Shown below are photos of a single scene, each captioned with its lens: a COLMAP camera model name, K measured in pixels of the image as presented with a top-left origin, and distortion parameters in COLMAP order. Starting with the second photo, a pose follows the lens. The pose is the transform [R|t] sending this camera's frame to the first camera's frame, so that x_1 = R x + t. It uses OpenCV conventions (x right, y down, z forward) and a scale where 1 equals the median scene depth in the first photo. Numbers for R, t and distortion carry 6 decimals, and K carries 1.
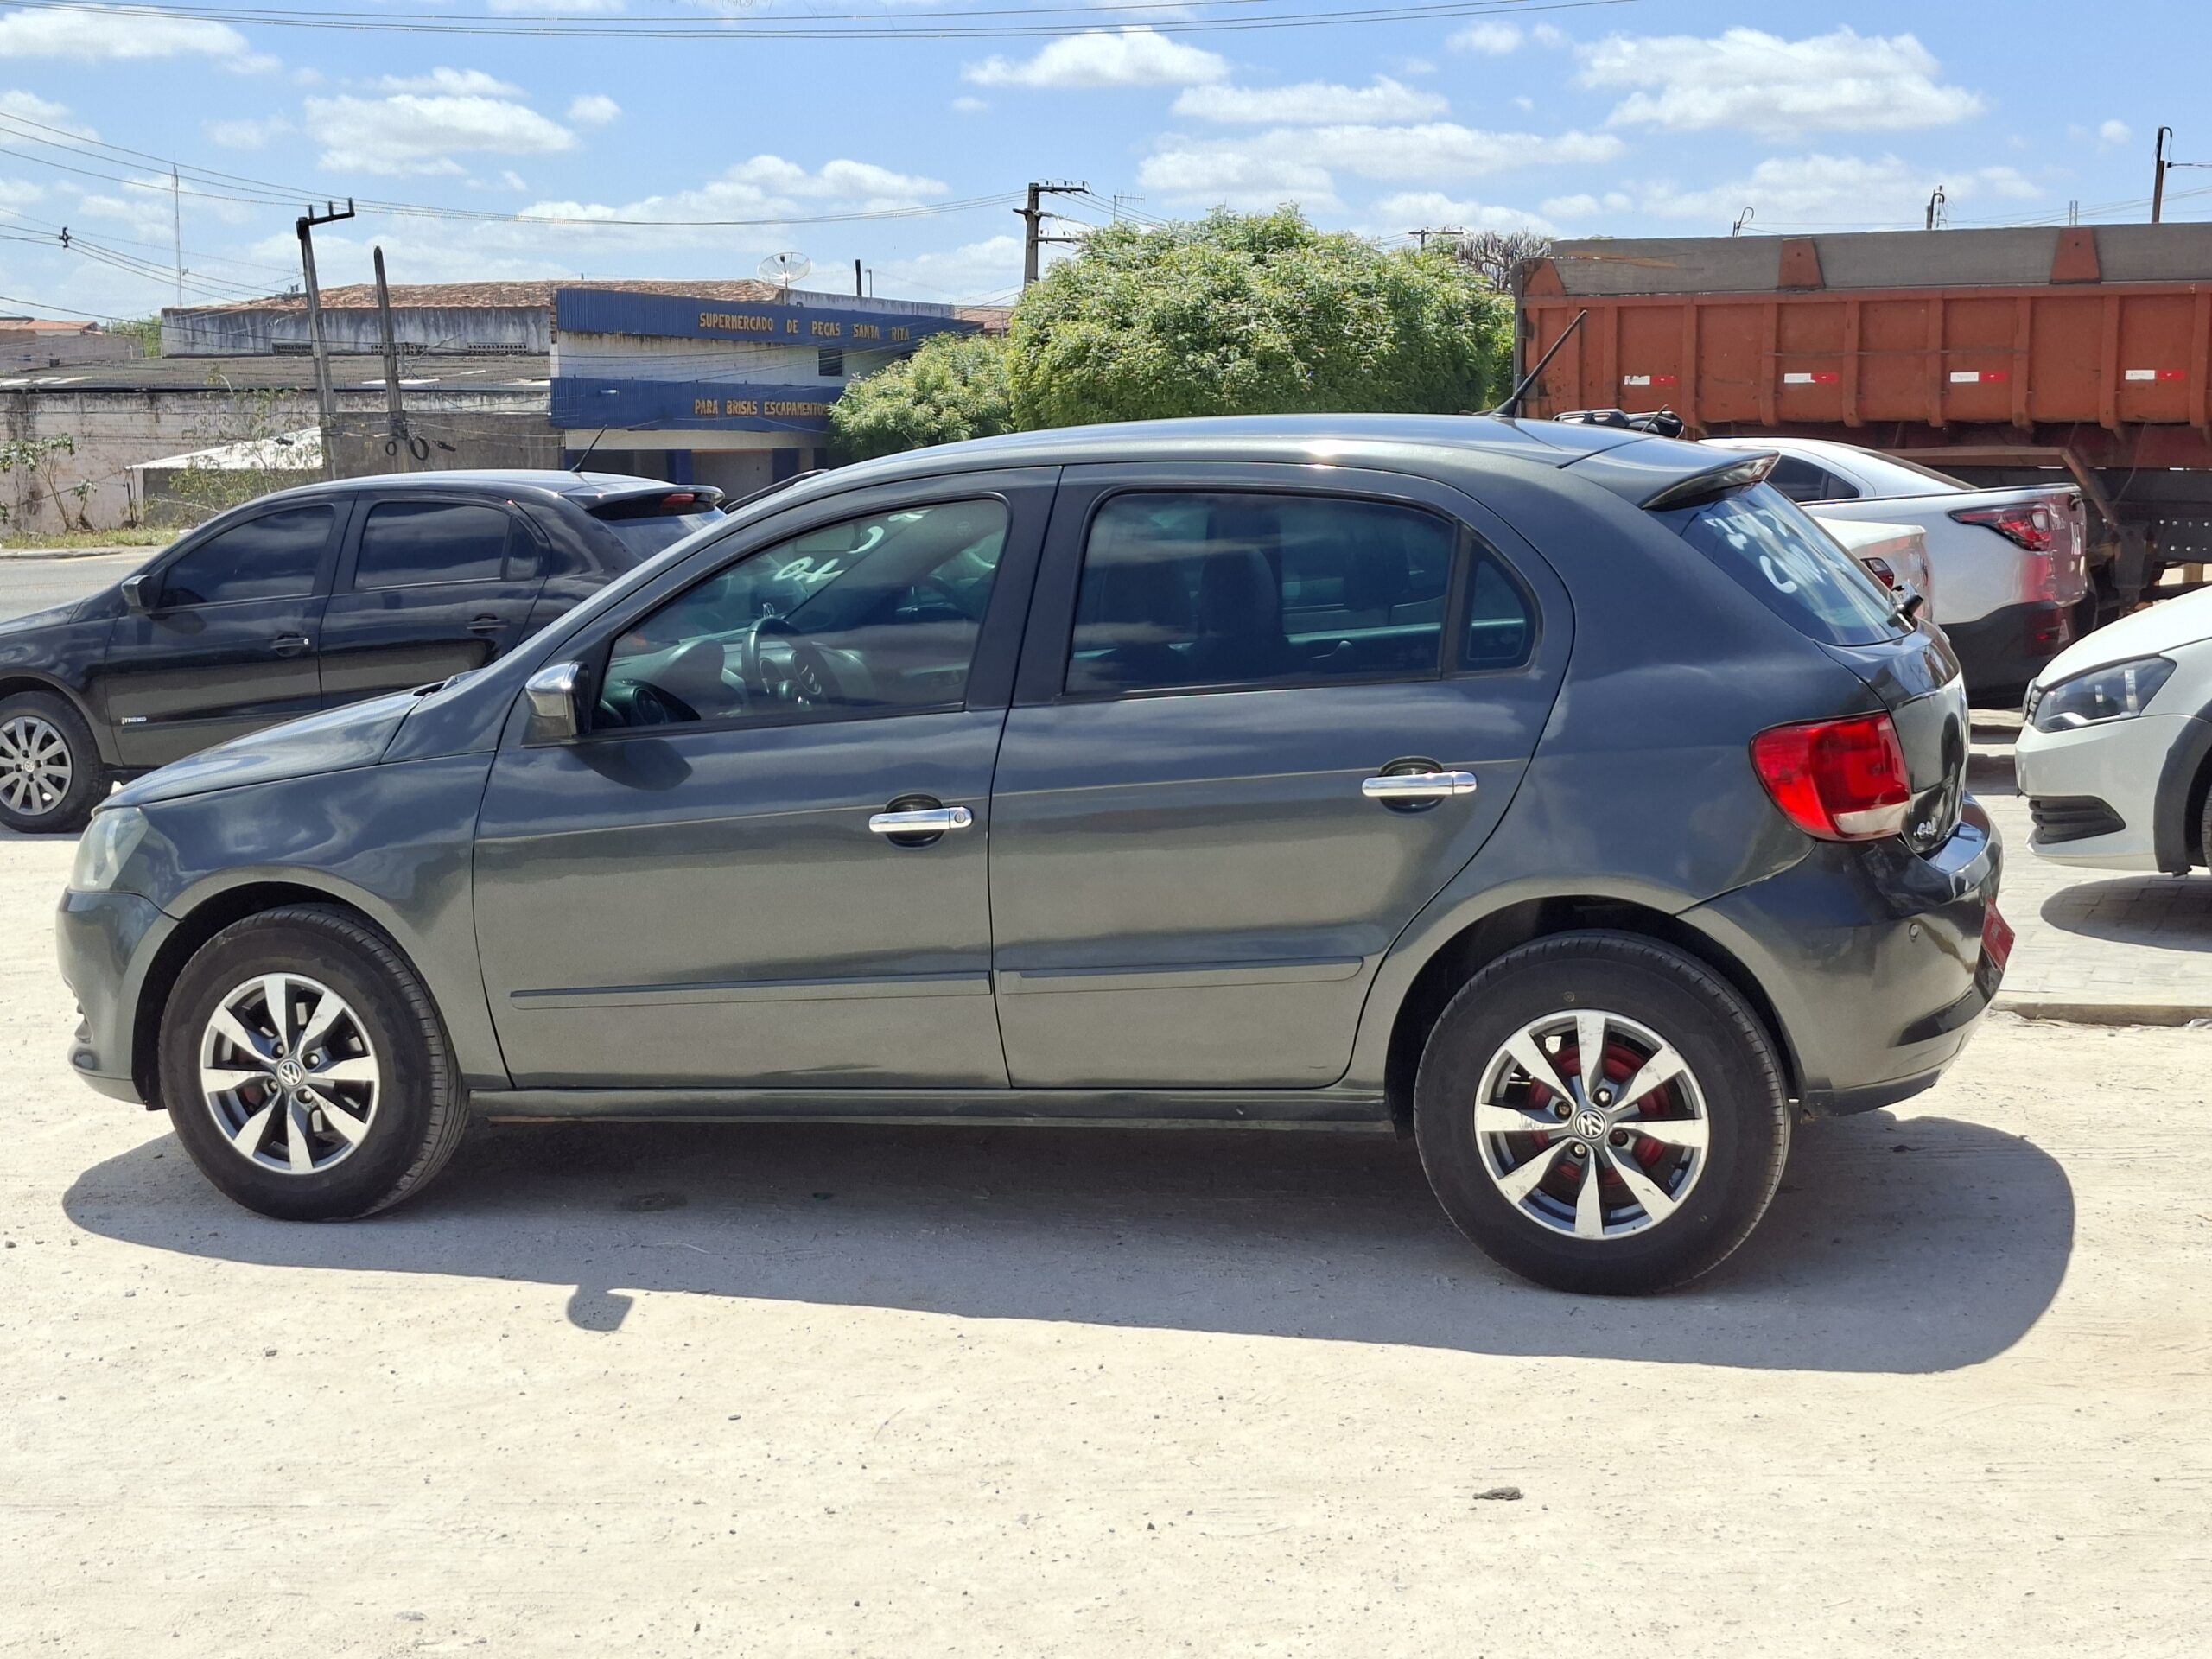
lens RADIAL K [[3017.7, 0, 1162.7], [0, 3017.7, 838.1], [0, 0, 1]] dist [0.166170, -0.347962]
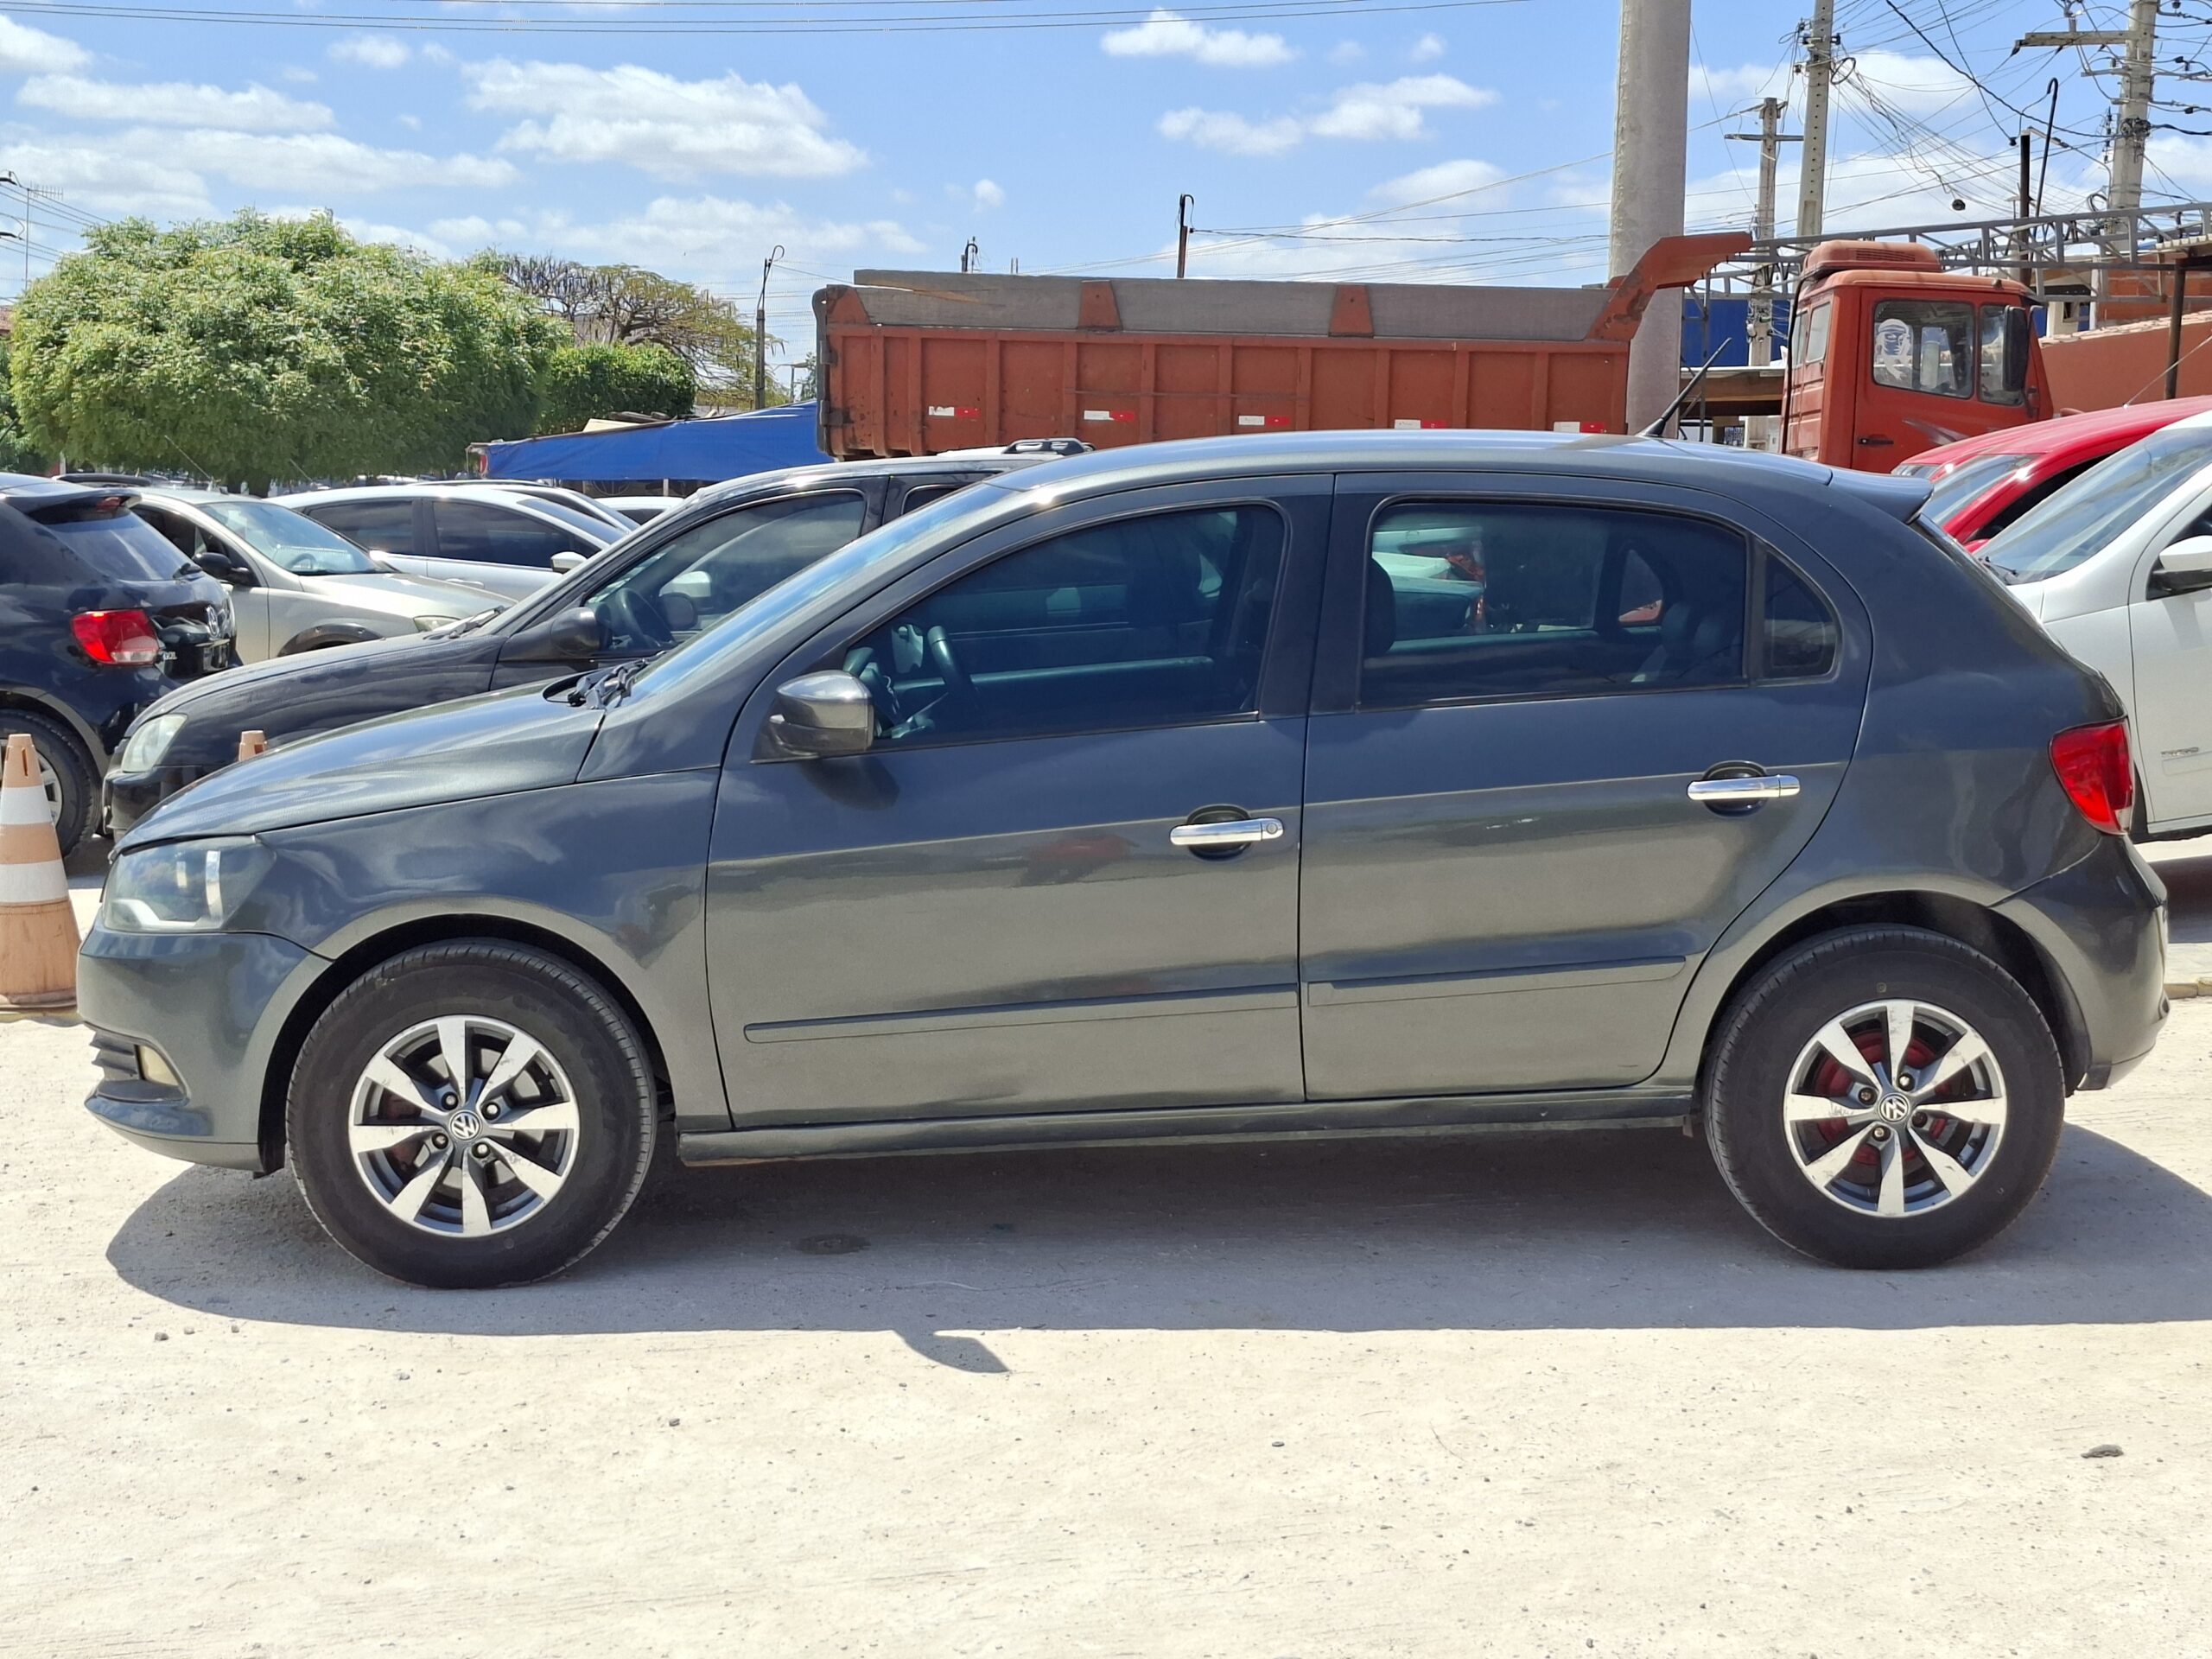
lens RADIAL K [[3017.7, 0, 1162.7], [0, 3017.7, 838.1], [0, 0, 1]] dist [0.166170, -0.347962]
pose [[0.938439, -0.017080, 0.345023, -0.401255], [0.020744, 0.999761, -0.006928, 0.002203], [-0.344822, 0.013659, 0.938569, 0.079688]]
